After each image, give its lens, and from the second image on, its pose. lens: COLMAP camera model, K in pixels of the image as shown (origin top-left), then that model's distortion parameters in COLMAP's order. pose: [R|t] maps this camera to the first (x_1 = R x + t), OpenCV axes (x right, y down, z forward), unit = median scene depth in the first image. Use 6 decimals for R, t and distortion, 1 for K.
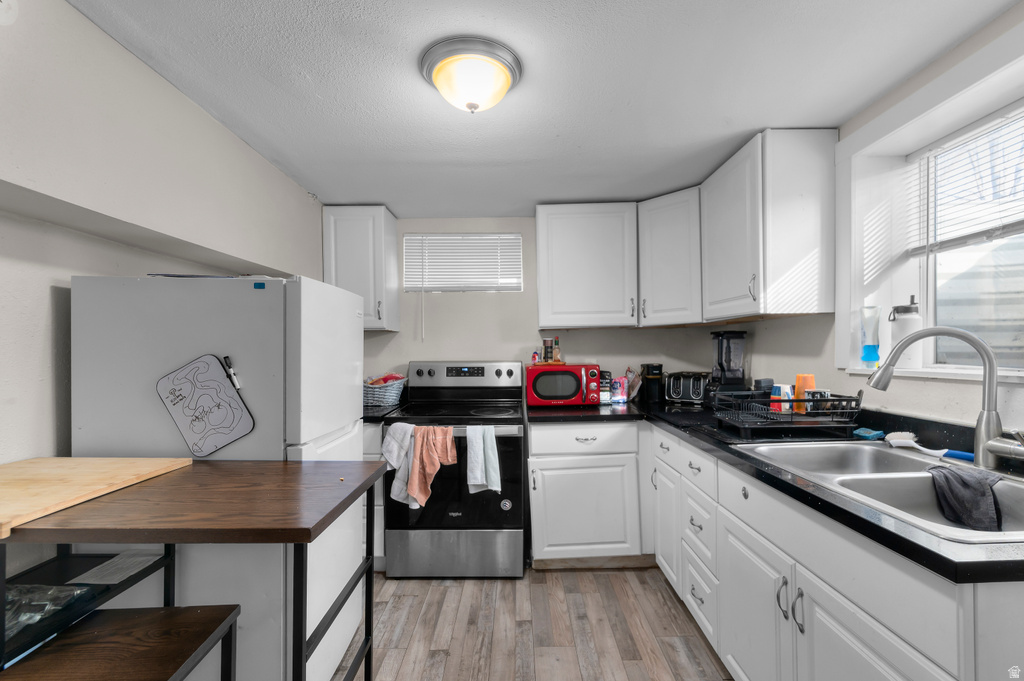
lens RADIAL K [[453.6, 0, 513.0], [0, 453.6, 347.1], [0, 0, 1]] dist [-0.001264, 0.000603]
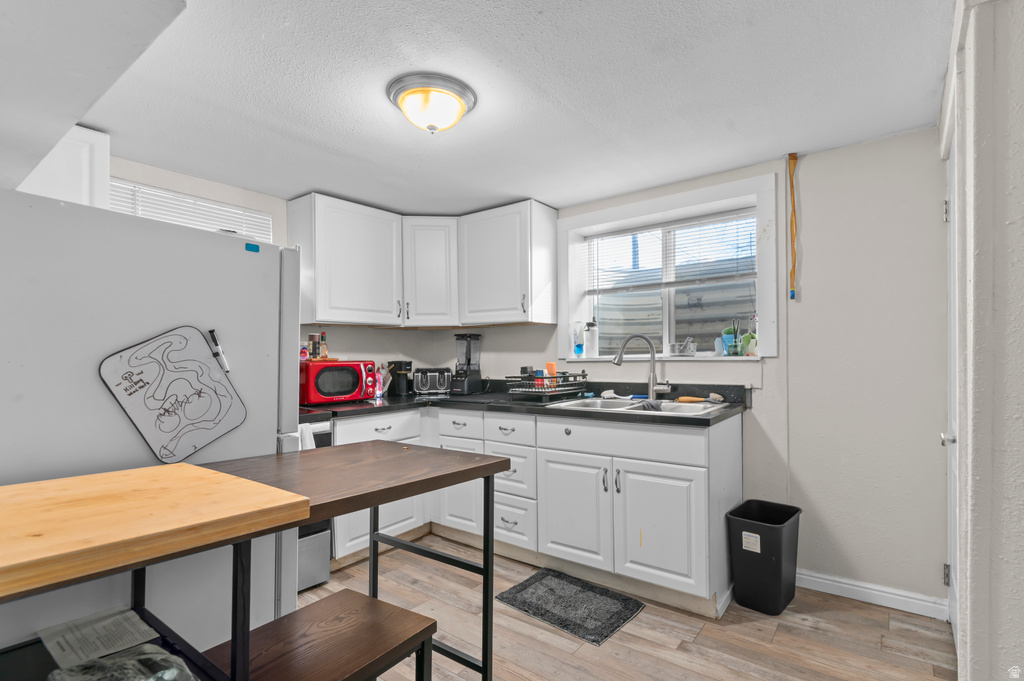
lens RADIAL K [[507.5, 0, 513.4], [0, 507.5, 342.3], [0, 0, 1]] dist [0.006284, 0.000086]
pose [[0.606462, 0.033722, 0.794397, -0.842021], [-0.006188, 0.999270, -0.037695, 0.059830], [-0.795088, 0.017944, 0.606228, 0.041931]]
